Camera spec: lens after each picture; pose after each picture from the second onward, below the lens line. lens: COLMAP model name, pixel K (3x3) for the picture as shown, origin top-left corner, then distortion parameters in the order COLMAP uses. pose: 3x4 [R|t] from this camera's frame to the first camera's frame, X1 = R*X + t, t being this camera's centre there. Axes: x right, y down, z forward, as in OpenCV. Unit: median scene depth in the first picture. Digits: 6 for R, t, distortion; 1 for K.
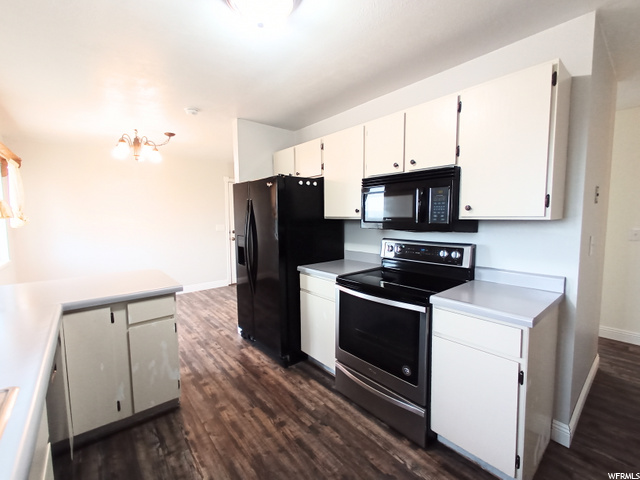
lens RADIAL K [[282.2, 0, 319.6], [0, 282.2, 236.7], [0, 0, 1]] dist [-0.002935, -0.003115]
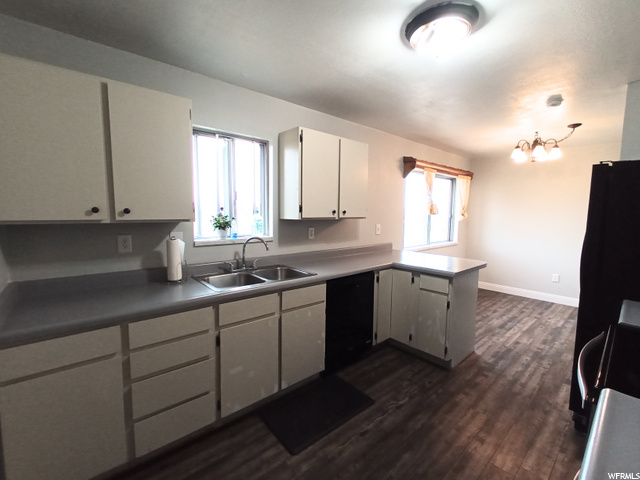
lens RADIAL K [[282.2, 0, 319.6], [0, 282.2, 236.7], [0, 0, 1]] dist [-0.002935, -0.003115]
pose [[0.026022, 0.101838, -0.994461, 0.577409], [-0.089654, 0.991026, 0.099141, -0.042605], [0.995633, 0.086578, 0.034918, 0.299725]]
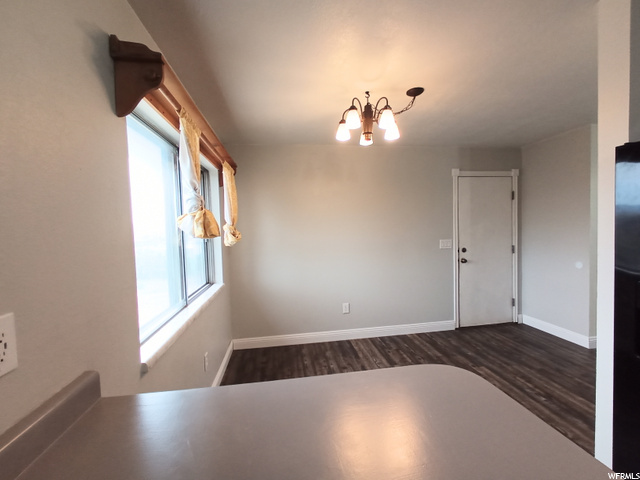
lens RADIAL K [[282.2, 0, 319.6], [0, 282.2, 236.7], [0, 0, 1]] dist [-0.002935, -0.003115]
pose [[0.851944, -0.000254, -0.523632, -0.610181], [-0.017471, 0.999429, -0.028911, -0.057406], [0.523341, 0.033779, 0.851454, 0.620119]]
